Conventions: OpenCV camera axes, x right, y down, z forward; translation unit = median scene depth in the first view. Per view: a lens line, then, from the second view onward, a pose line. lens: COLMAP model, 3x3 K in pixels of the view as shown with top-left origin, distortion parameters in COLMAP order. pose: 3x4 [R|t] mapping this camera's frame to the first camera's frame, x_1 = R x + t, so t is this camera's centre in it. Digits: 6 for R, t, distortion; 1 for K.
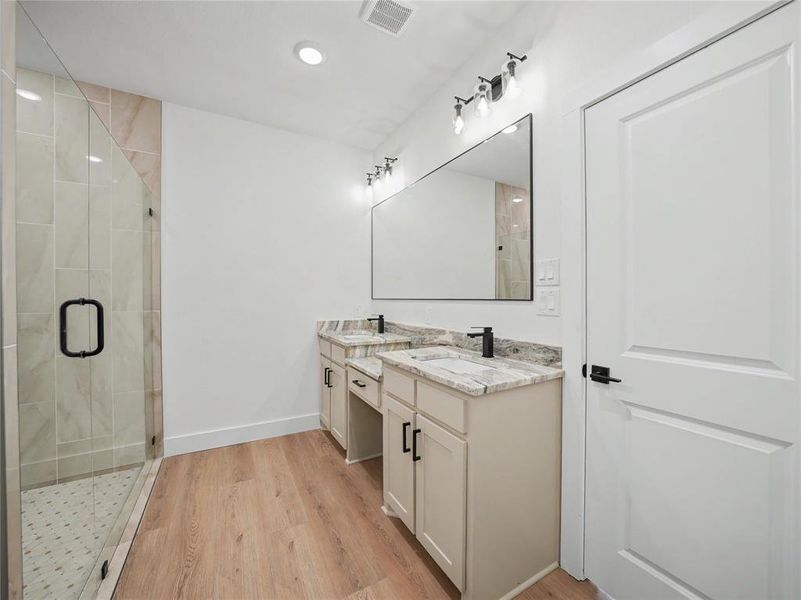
lens RADIAL K [[320.1, 0, 397.7], [0, 320.1, 298.8], [0, 0, 1]] dist [-0.019235, 0.005264]
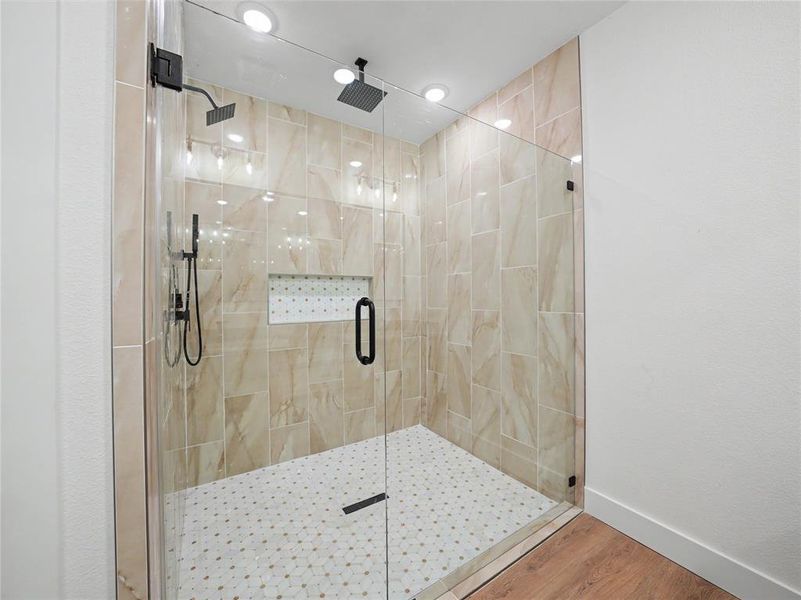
lens RADIAL K [[306.1, 0, 400.5], [0, 306.1, 300.0], [0, 0, 1]] dist [-0.022323, 0.000076]
pose [[0.059846, 0.000720, -0.998207, -0.070777], [0.005064, 0.999987, 0.001025, 0.003939], [0.998195, -0.005116, 0.059841, 0.599168]]
